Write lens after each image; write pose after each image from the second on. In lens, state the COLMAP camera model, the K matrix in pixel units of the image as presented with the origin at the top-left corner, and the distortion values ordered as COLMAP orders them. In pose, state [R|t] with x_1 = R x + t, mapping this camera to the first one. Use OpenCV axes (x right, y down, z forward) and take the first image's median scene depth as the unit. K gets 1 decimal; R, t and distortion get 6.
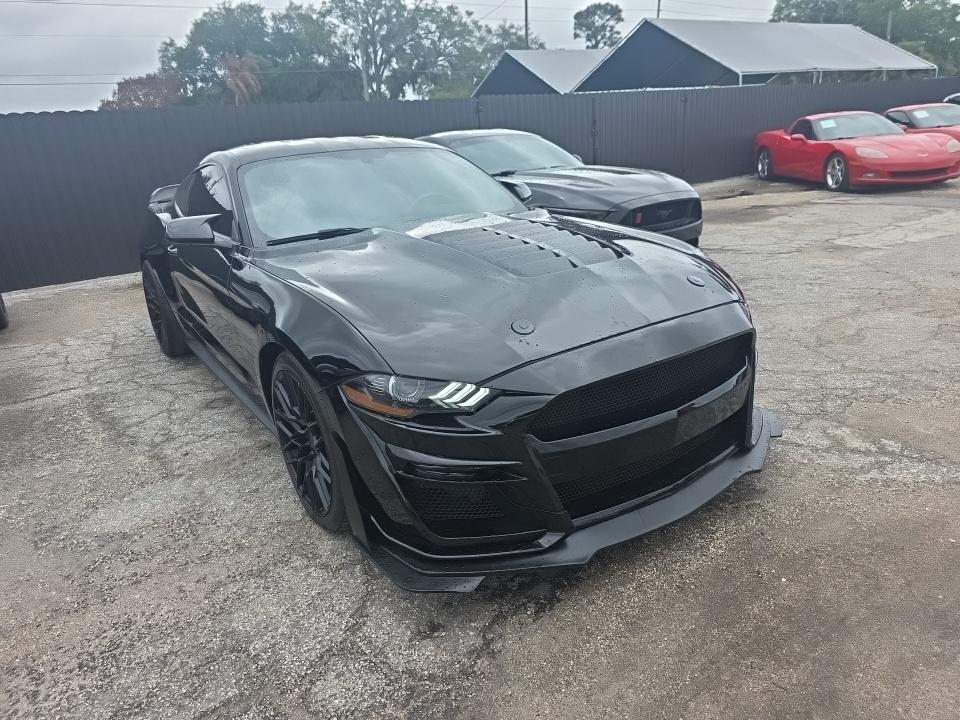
lens RADIAL K [[653.1, 0, 478.4], [0, 653.1, 363.4], [0, 0, 1]] dist [0.037804, -0.036489]
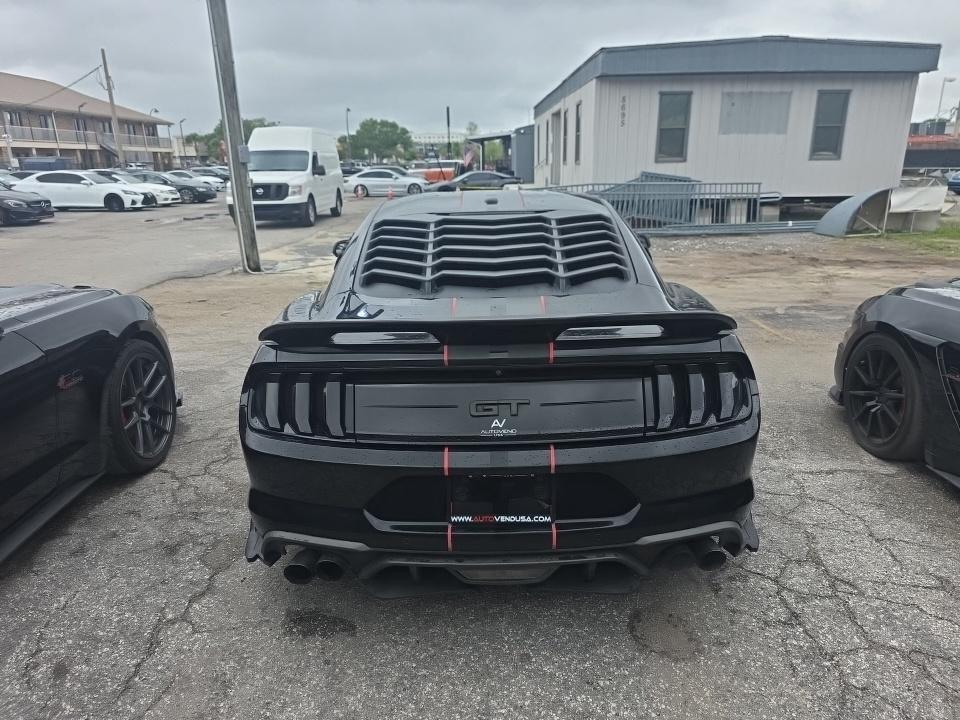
lens RADIAL K [[653.1, 0, 486.6], [0, 653.1, 374.9], [0, 0, 1]] dist [0.037804, -0.036489]
pose [[-0.832349, -0.111424, 0.542936, -0.040404], [0.227422, 0.824662, 0.517892, -0.032283], [-0.505444, 0.554542, -0.661067, 0.094425]]
